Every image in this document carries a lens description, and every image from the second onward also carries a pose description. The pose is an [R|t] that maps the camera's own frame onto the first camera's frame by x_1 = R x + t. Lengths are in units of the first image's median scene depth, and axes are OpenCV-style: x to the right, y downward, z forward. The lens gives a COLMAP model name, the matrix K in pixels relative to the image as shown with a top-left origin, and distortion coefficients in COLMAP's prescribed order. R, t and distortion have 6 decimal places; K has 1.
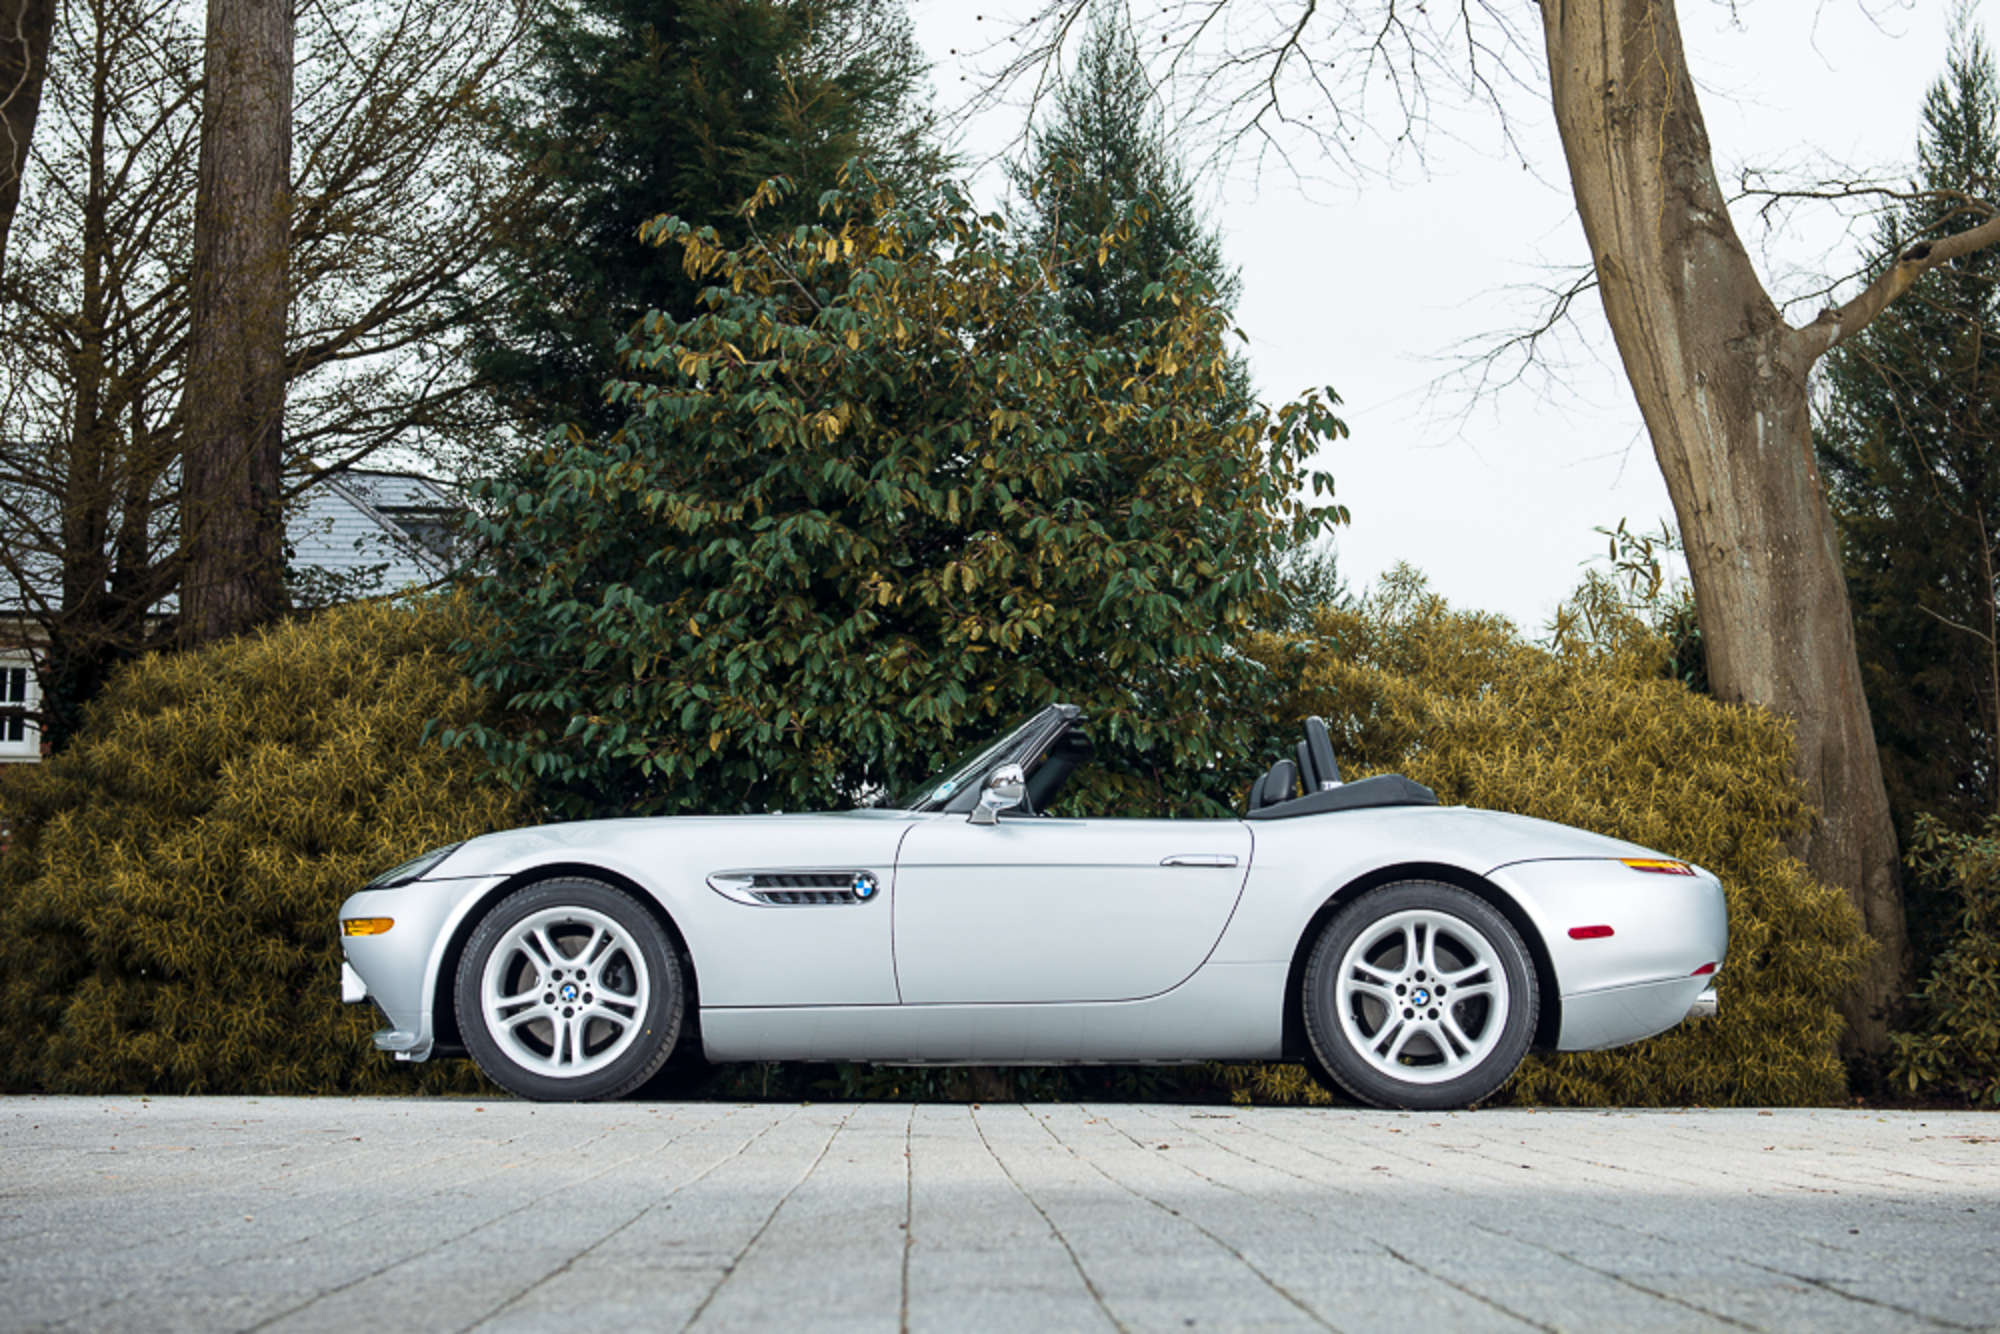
lens RADIAL K [[3122.1, 0, 1026.0], [0, 3122.1, 502.4], [0, 0, 1]] dist [0.064487, 0.000000]
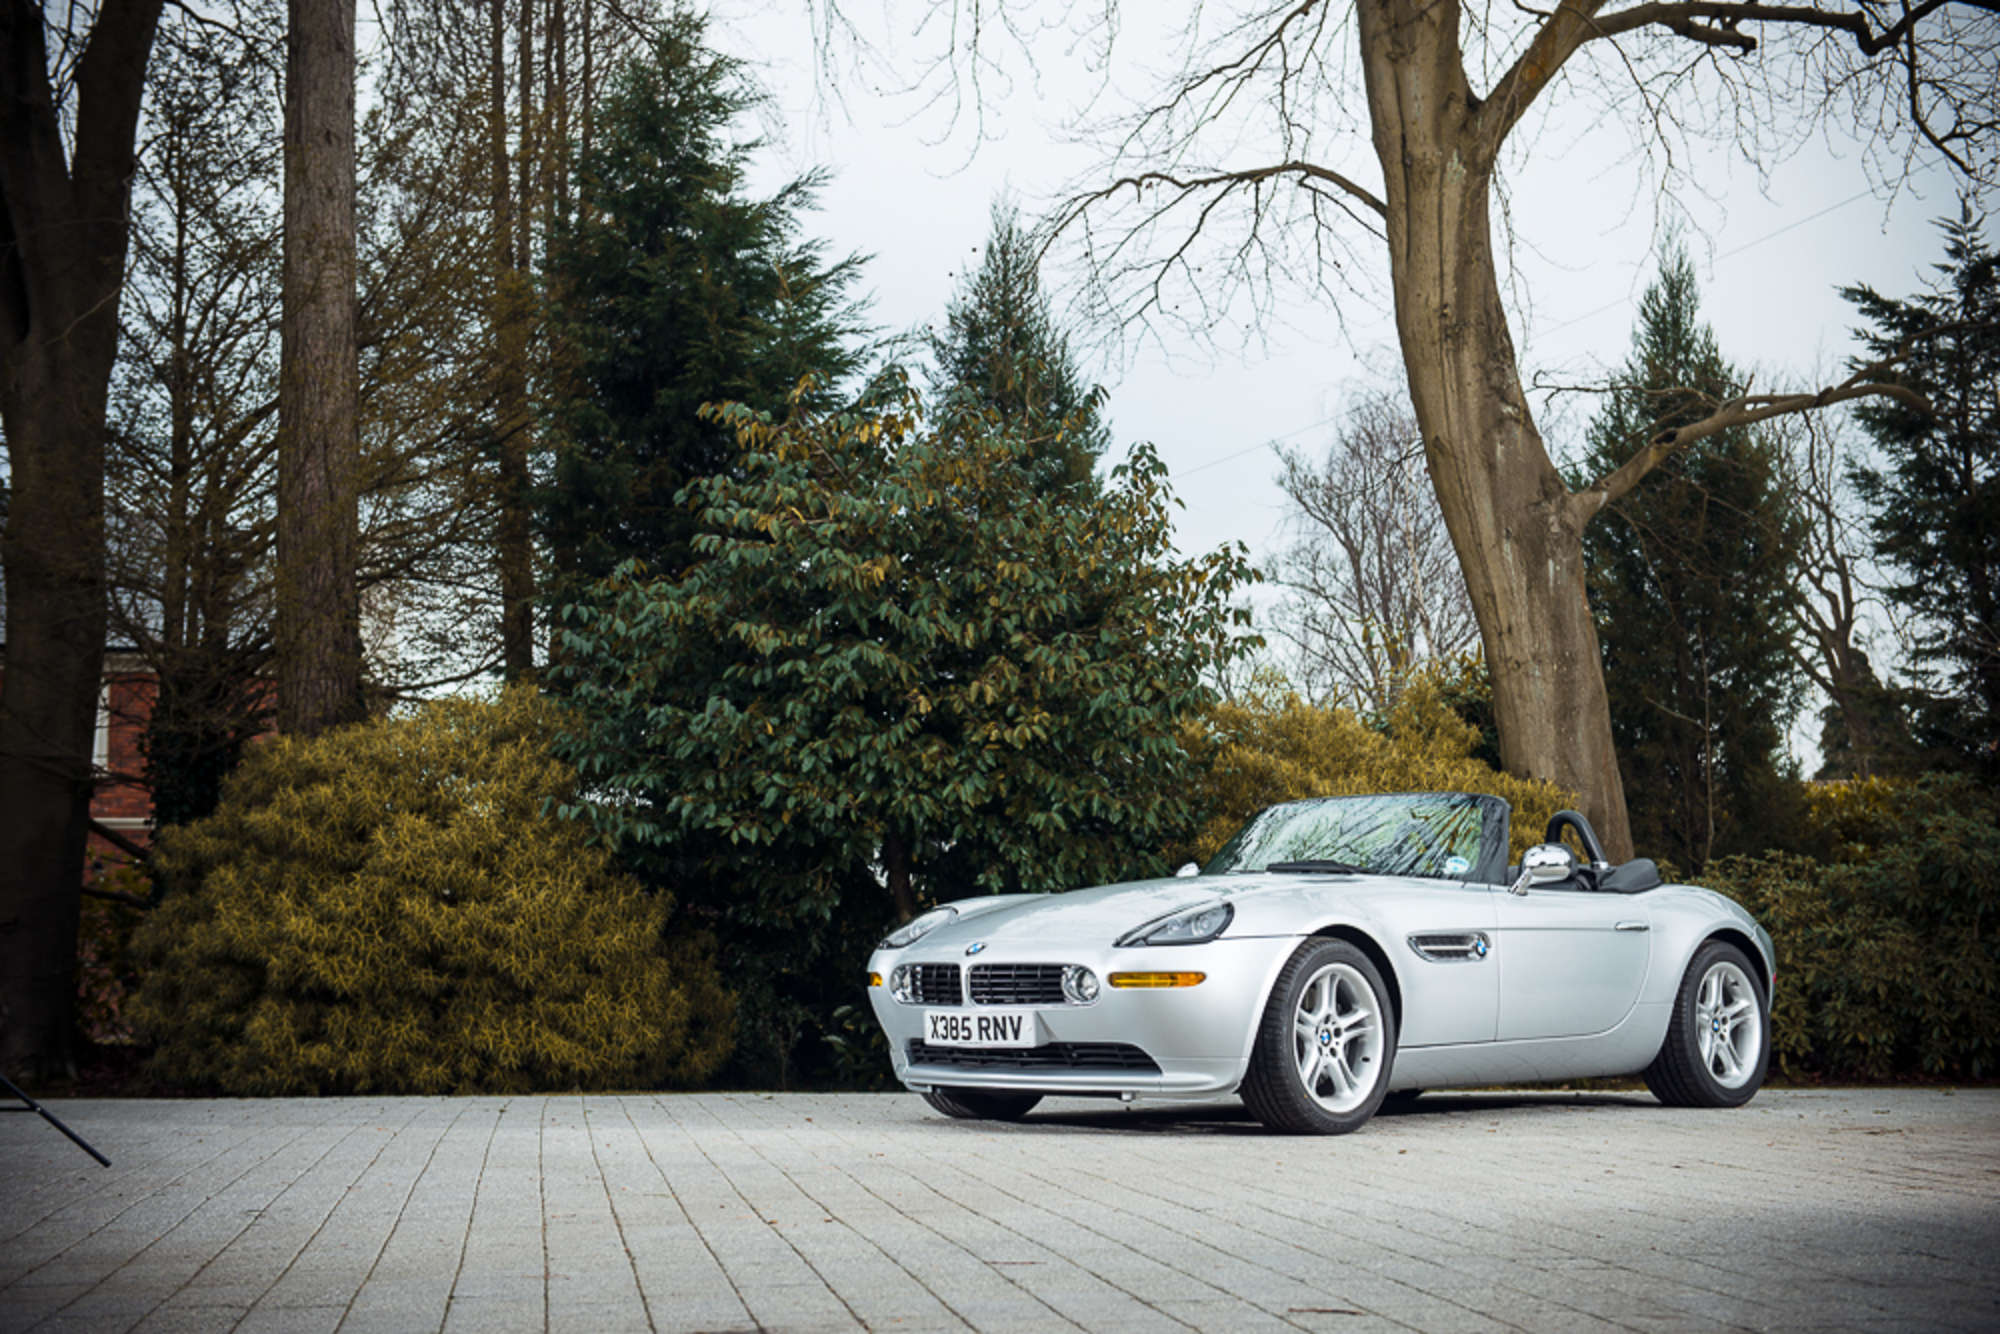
lens RADIAL K [[2766.4, 0, 992.0], [0, 2766.4, 658.1], [0, 0, 1]] dist [0.121269, 0.000000]
pose [[0.992357, 0.003112, 0.123358, -0.151677], [-0.009538, 0.998626, 0.051535, -0.047601], [-0.123028, -0.052317, 0.991023, -0.142286]]
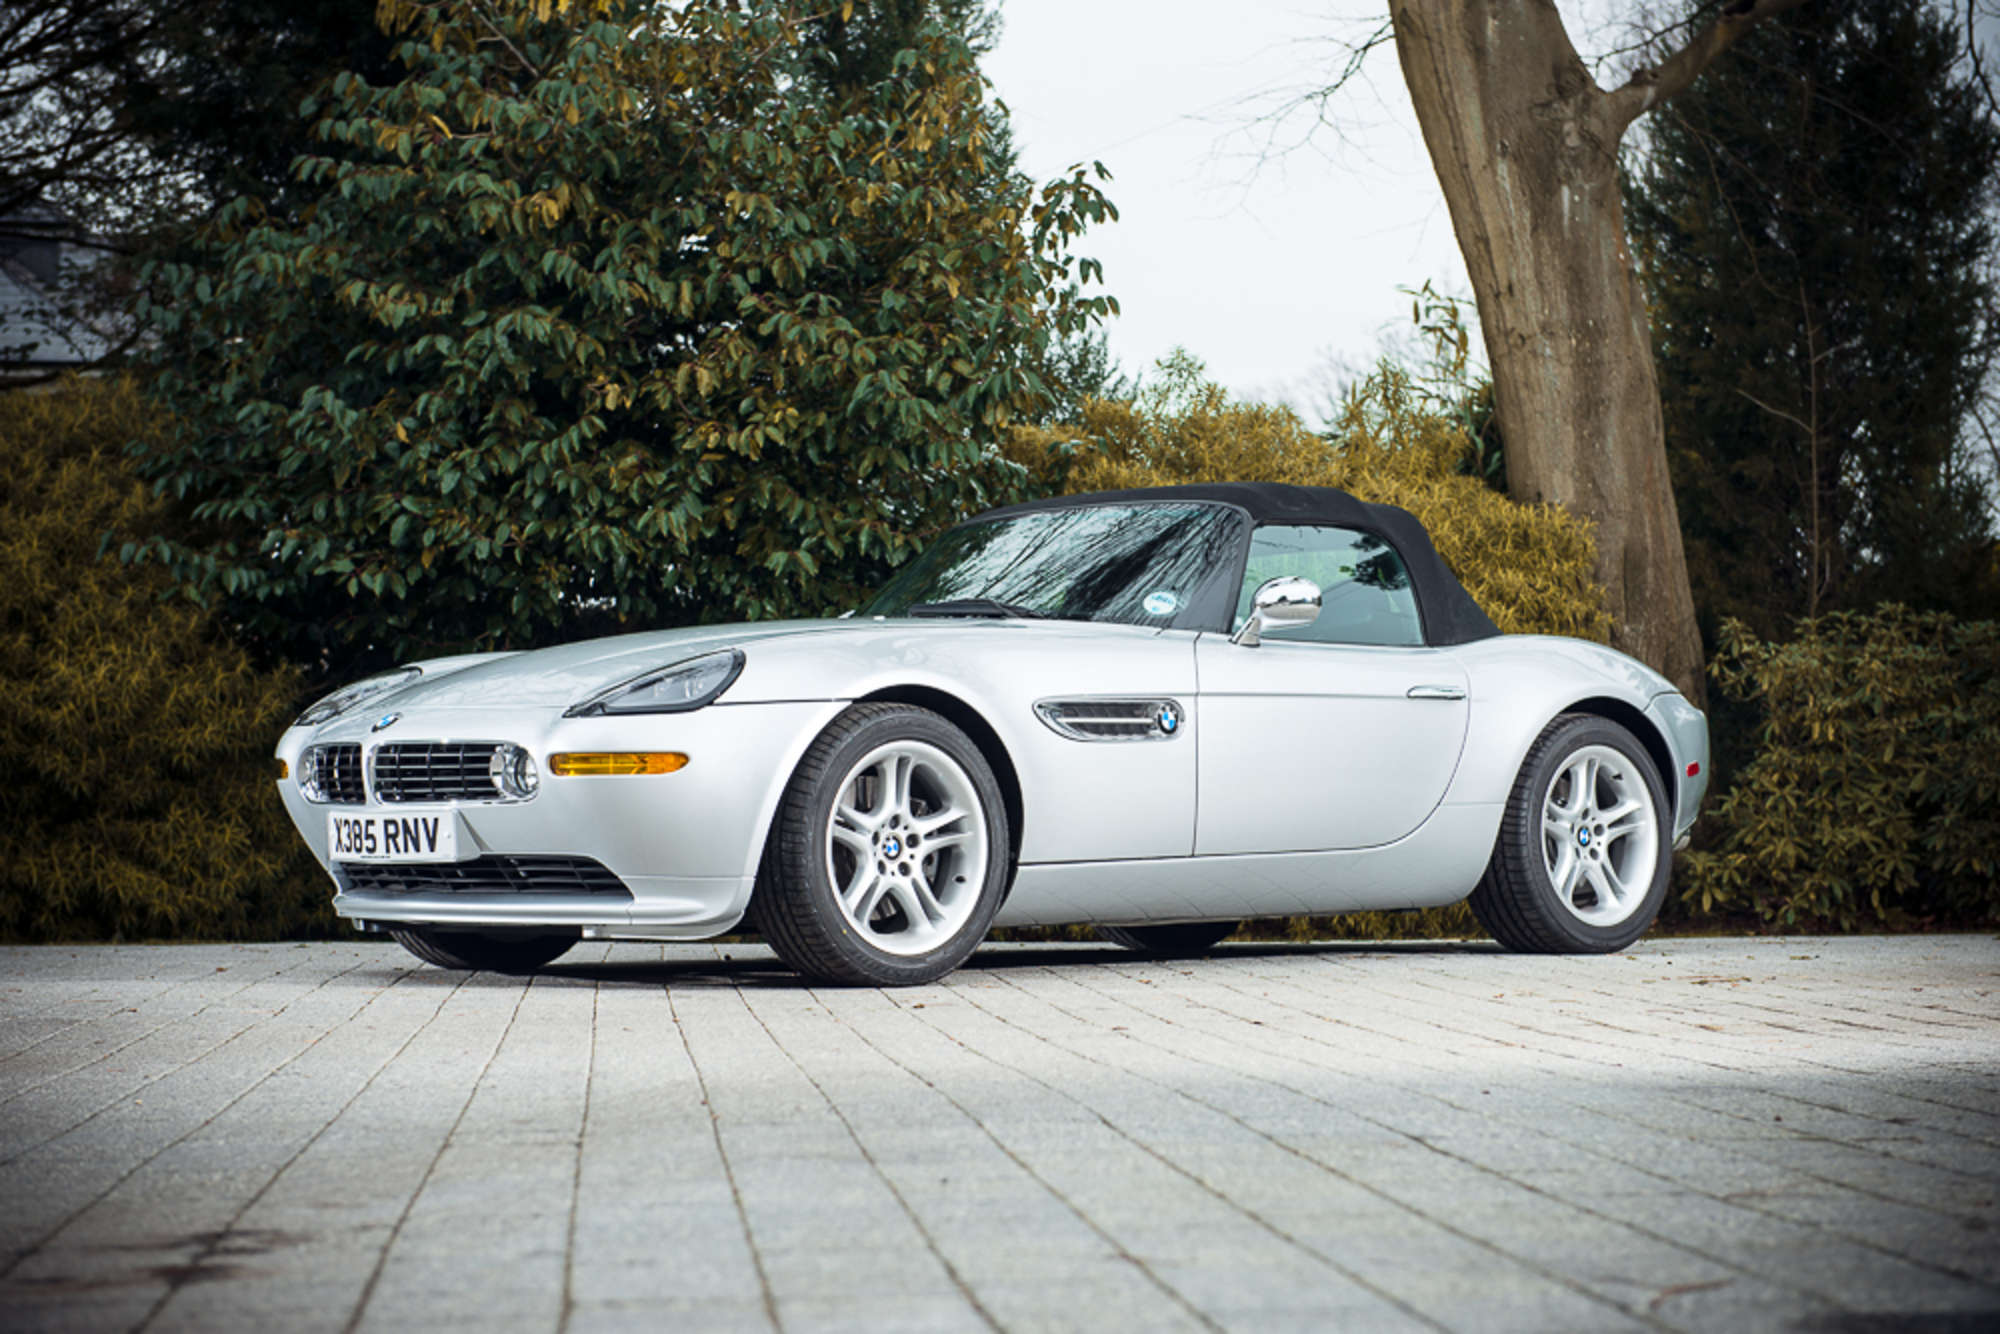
lens RADIAL K [[3780.8, 0, 995.7], [0, 3780.8, 658.6], [0, 0, 1]] dist [0.094067, 0.000000]
pose [[0.997877, -0.008381, 0.064585, -0.005168], [0.000322, 0.992308, 0.123793, -0.030444], [-0.065126, -0.123510, 0.990204, -0.109767]]
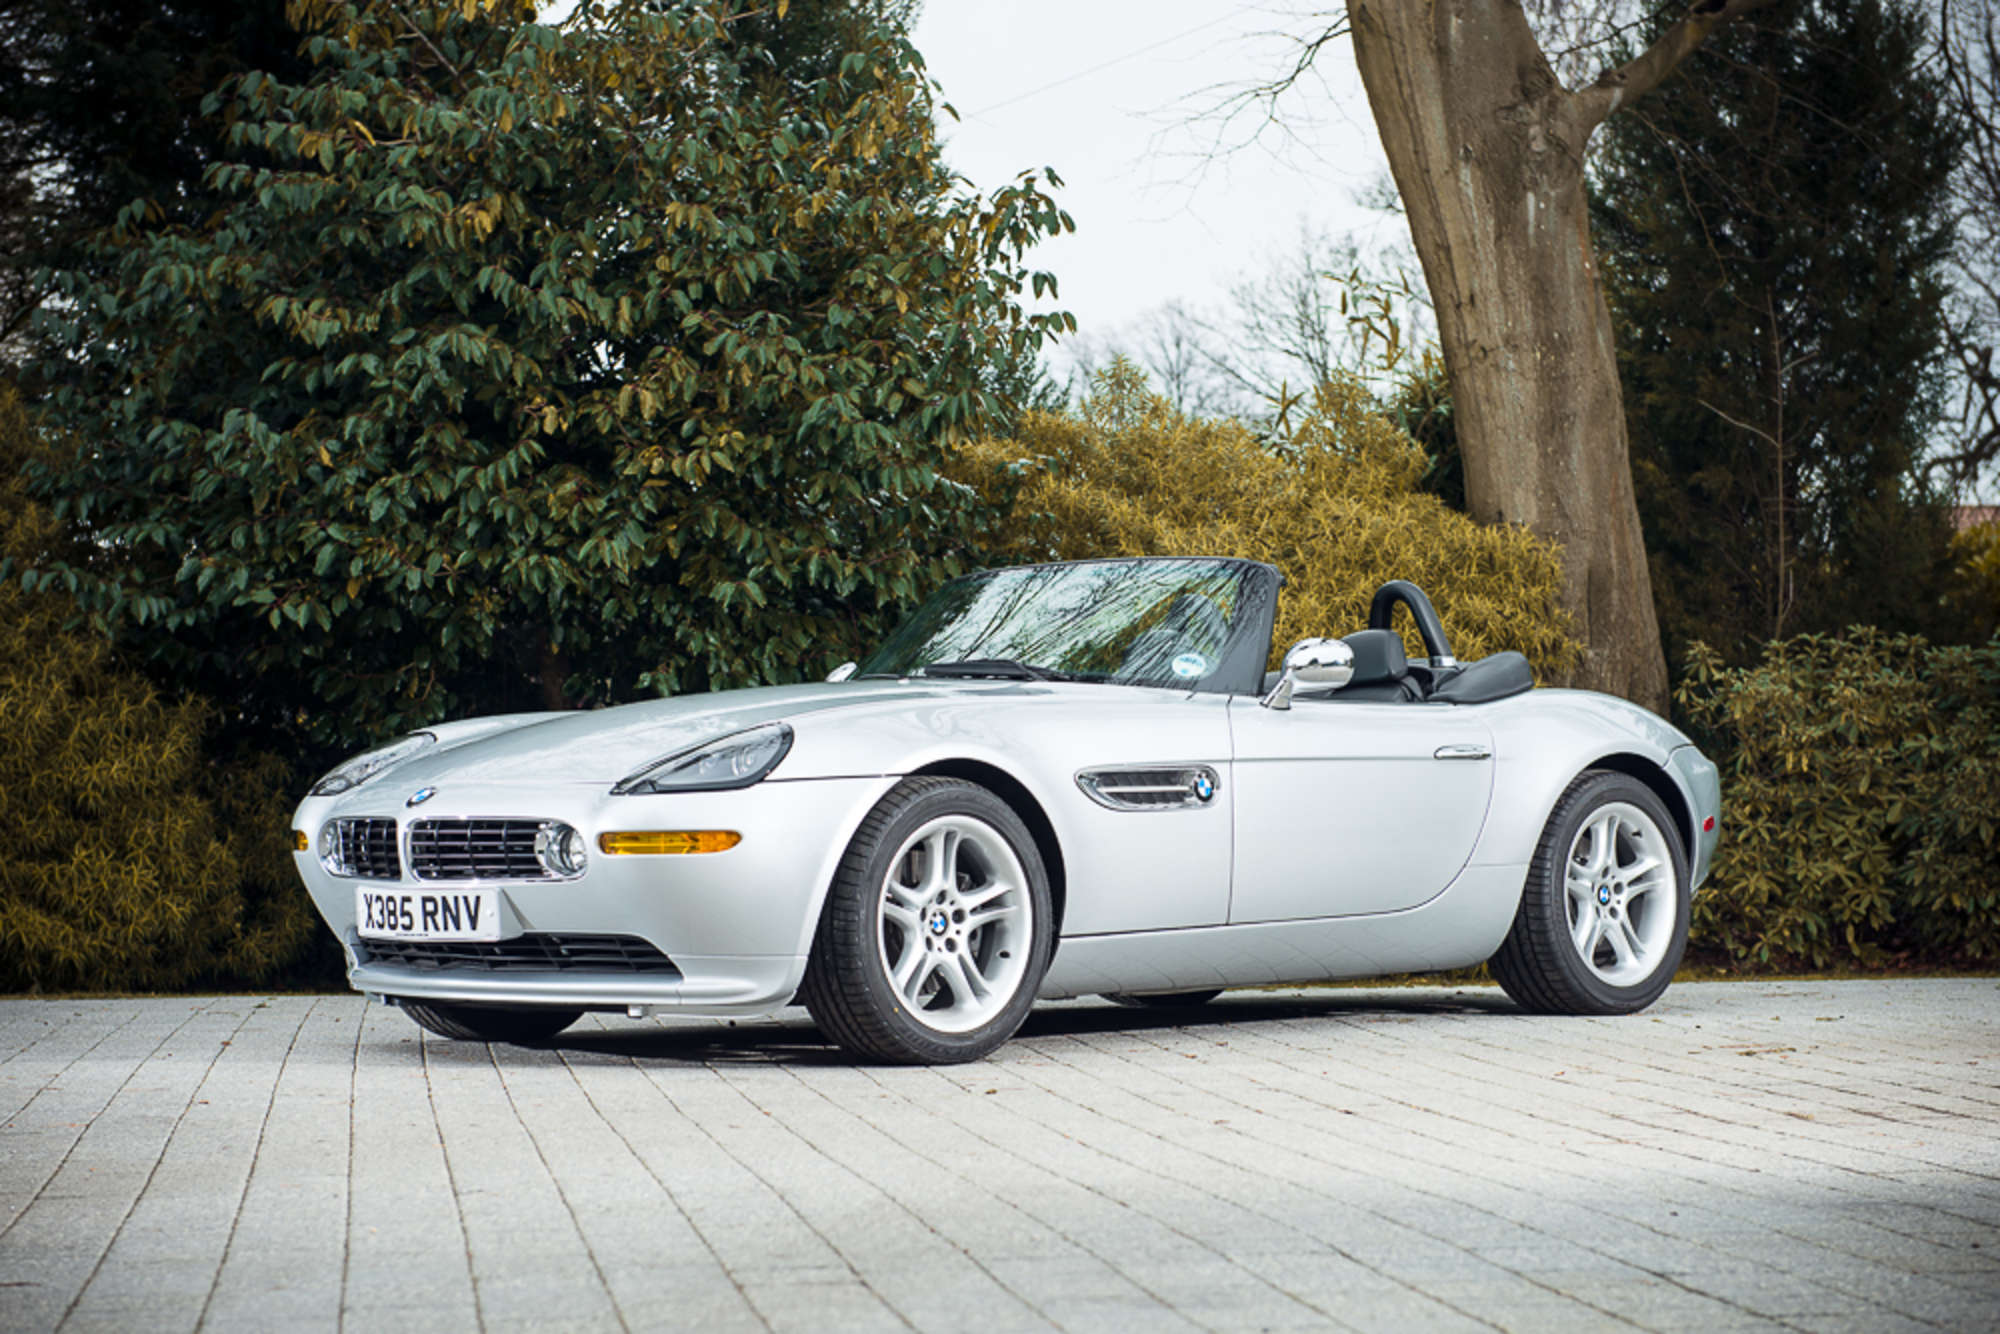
lens RADIAL K [[4118.6, 0, 969.9], [0, 4118.6, 740.2], [0, 0, 1]] dist [0.107647, 0.000000]
pose [[0.994114, -0.012904, 0.107566, -0.051206], [-0.003540, 0.988483, 0.151293, -0.054373], [-0.108280, -0.150783, 0.982619, -0.151482]]
